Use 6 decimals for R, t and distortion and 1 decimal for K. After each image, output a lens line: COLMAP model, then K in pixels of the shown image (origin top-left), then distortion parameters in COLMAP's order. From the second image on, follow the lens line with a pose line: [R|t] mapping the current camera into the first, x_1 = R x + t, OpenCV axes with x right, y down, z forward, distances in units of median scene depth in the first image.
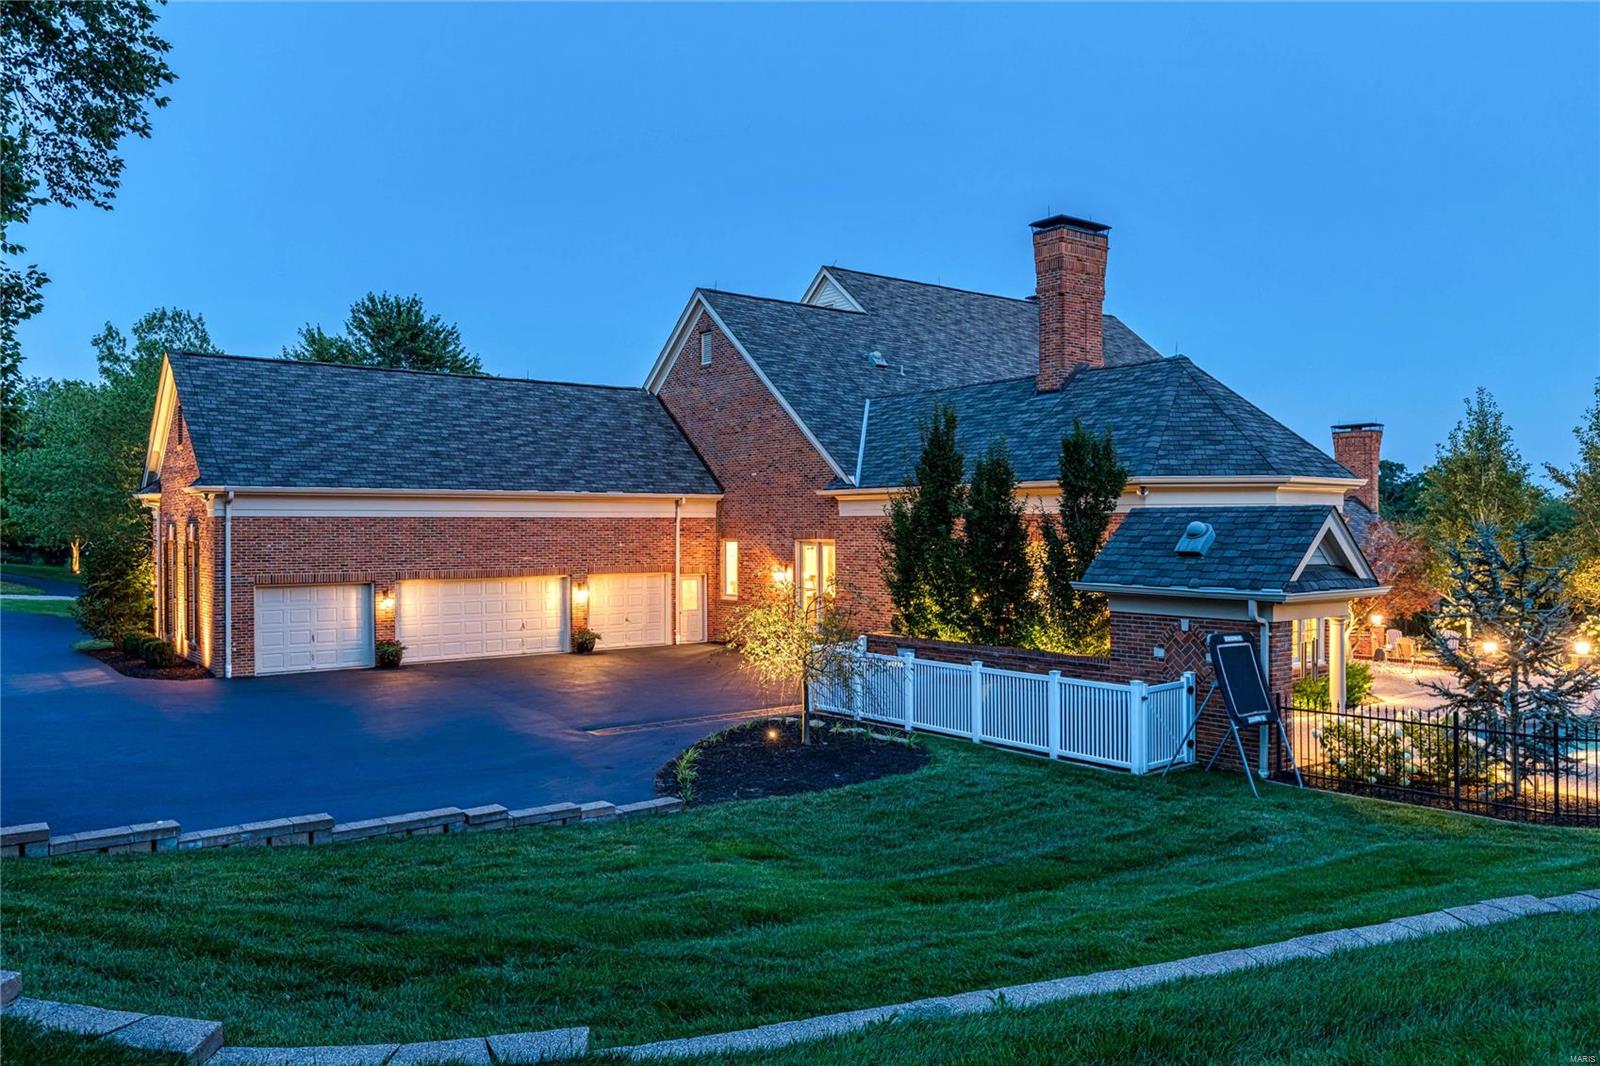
lens RADIAL K [[1182.2, 0, 800.0], [0, 1182.2, 533.0], [0, 0, 1]] dist [0.005007, -0.001218]
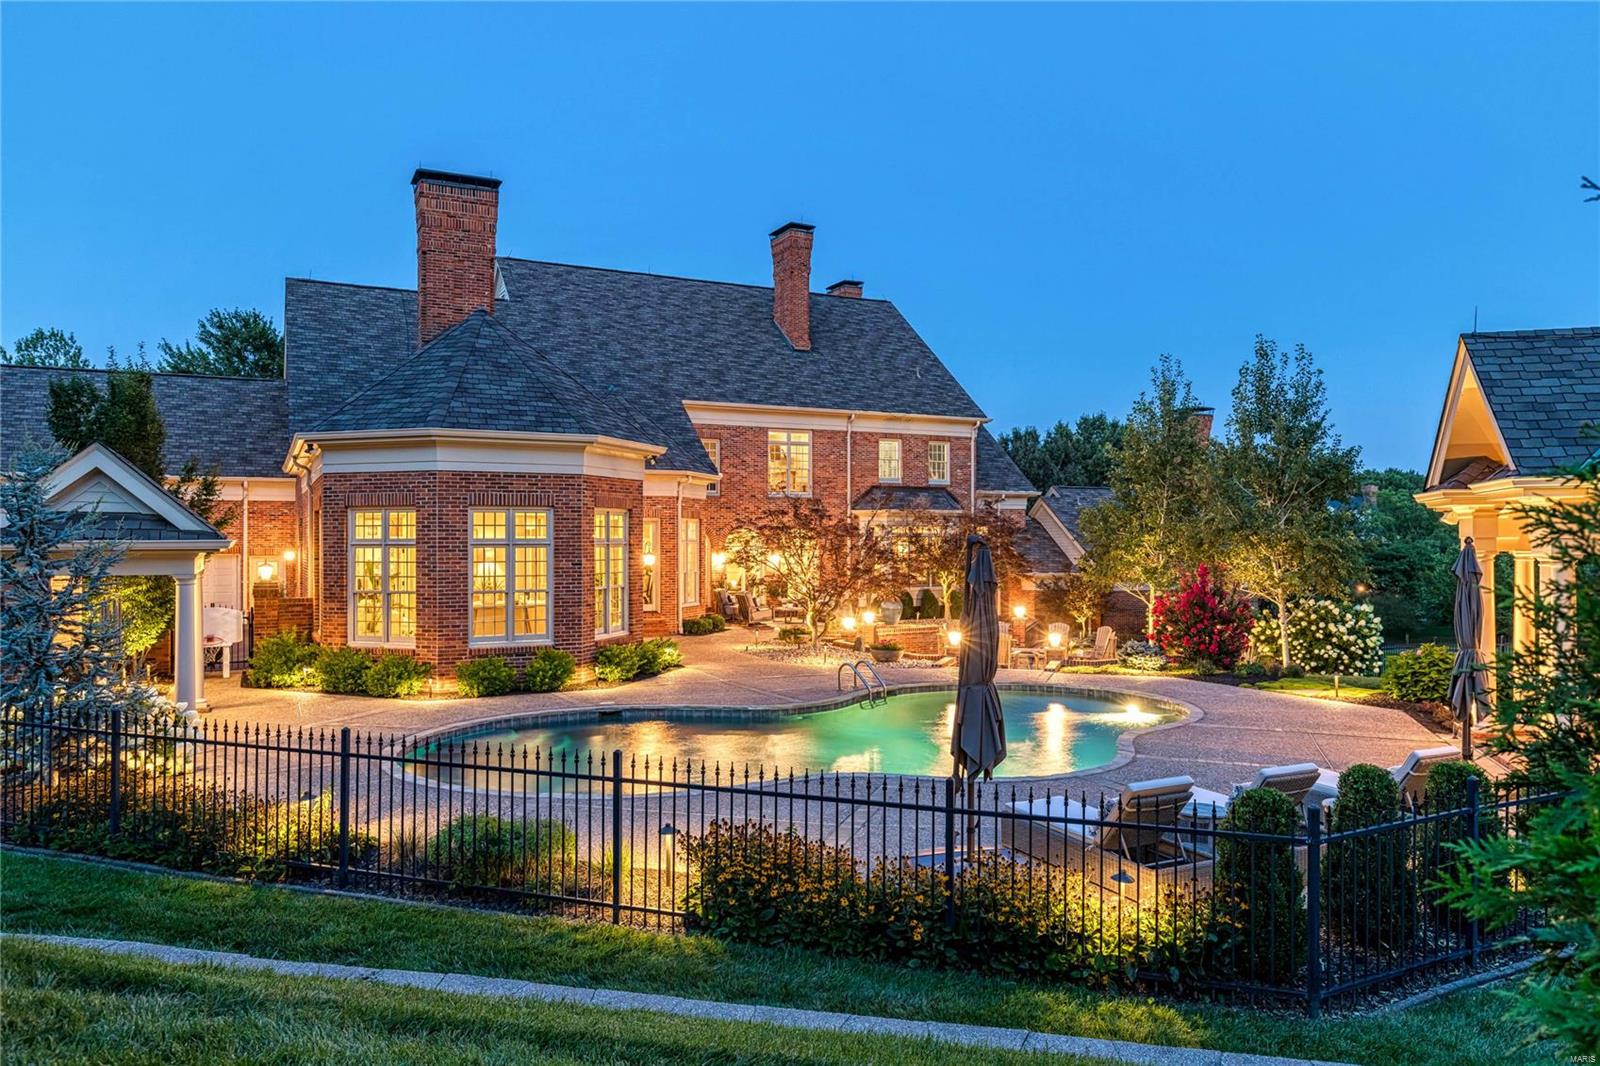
lens RADIAL K [[1104.0, 0, 800.0], [0, 1104.0, 533.0], [0, 0, 1]] dist [0.005419, 0.000544]
pose [[0.980231, -0.002054, -0.197844, 0.495407], [-0.000813, 0.999896, -0.014411, 0.025346], [0.197853, 0.014287, 0.980127, 0.138589]]
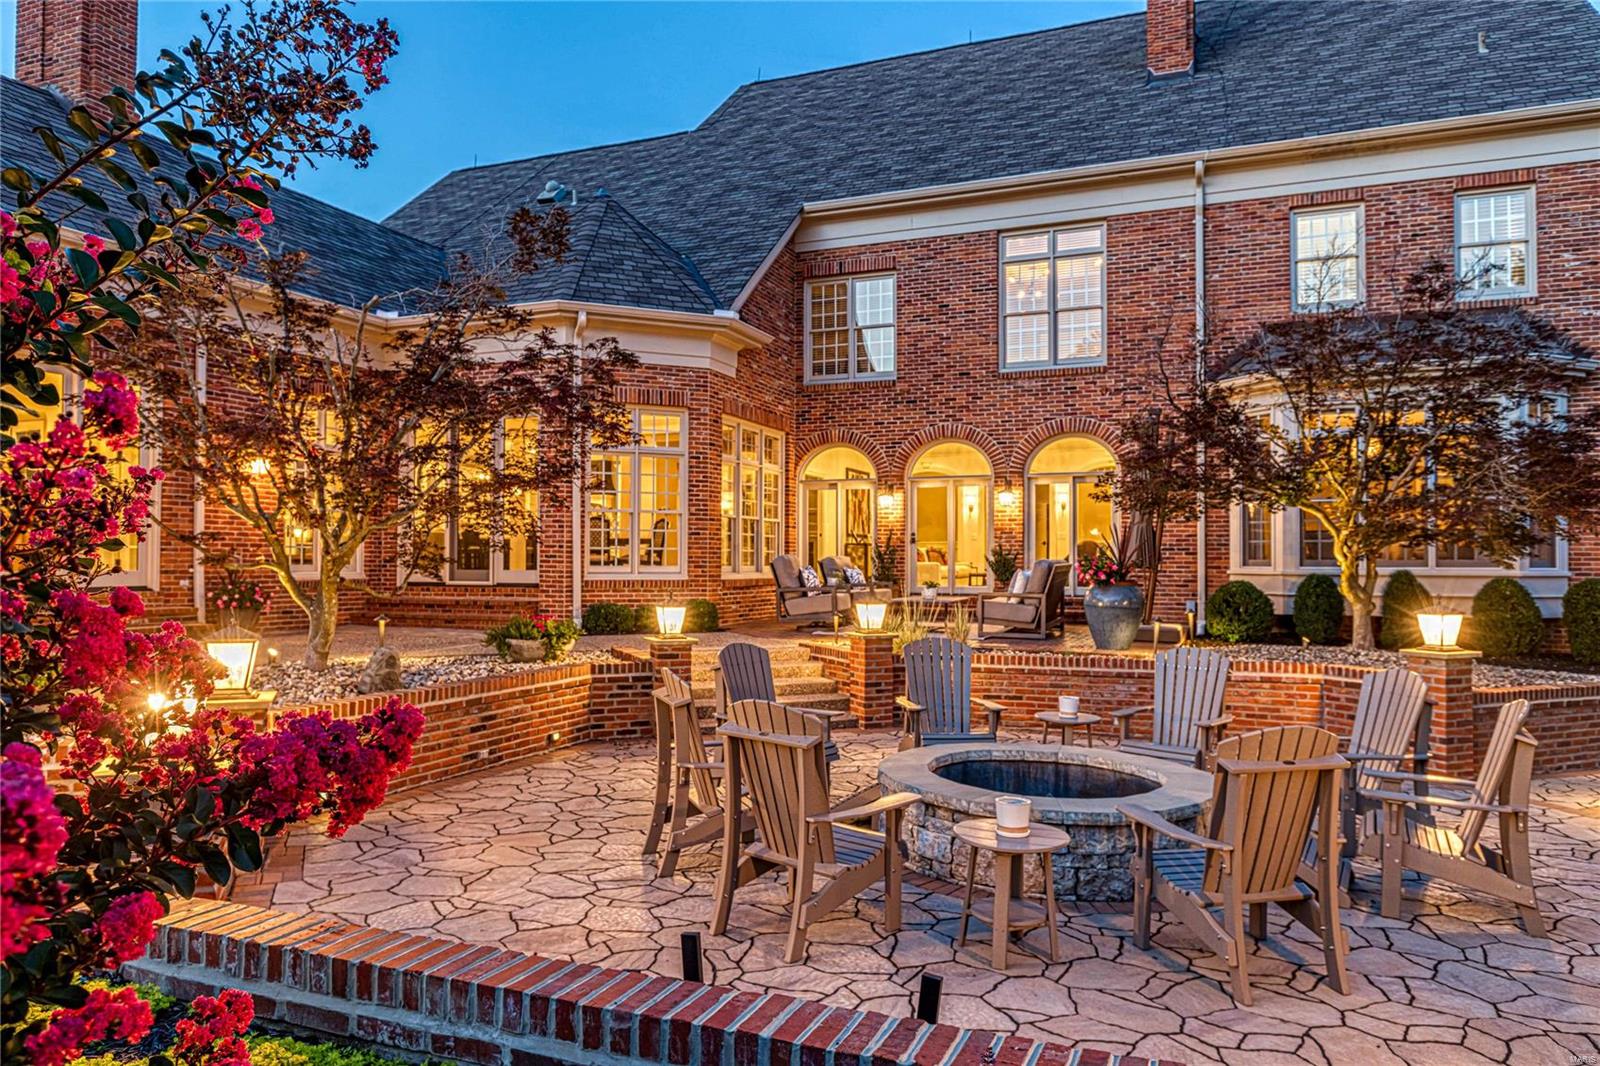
lens RADIAL K [[1074.9, 0, 800.0], [0, 1074.9, 533.0], [0, 0, 1]] dist [-0.000997, -0.000791]
pose [[0.488613, -0.023189, -0.872192, 0.628035], [-0.012611, 0.999355, -0.033635, 0.063088], [0.872409, 0.027434, 0.488006, 0.778441]]
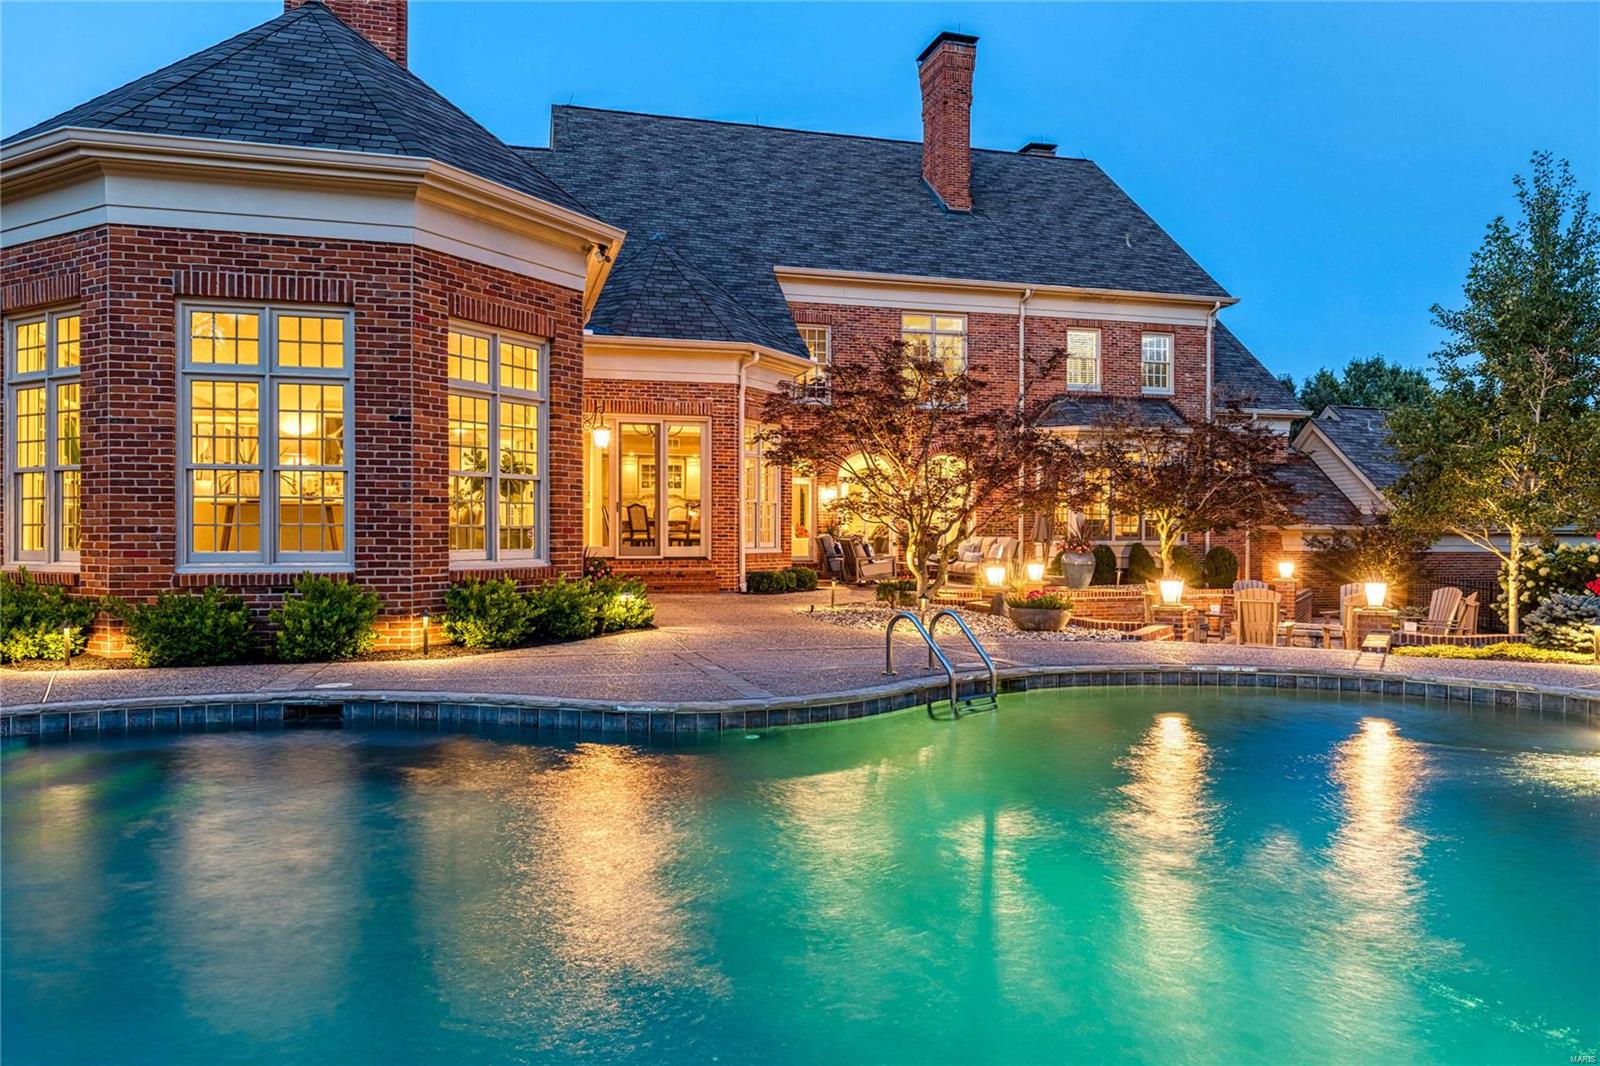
lens RADIAL K [[1124.7, 0, 800.0], [0, 1124.7, 533.0], [0, 0, 1]] dist [0.002687, -0.001315]
pose [[0.923702, 0.002505, -0.383103, 0.484142], [-0.006413, 0.999940, -0.008925, 0.062704], [0.383057, 0.010701, 0.923663, 0.415178]]
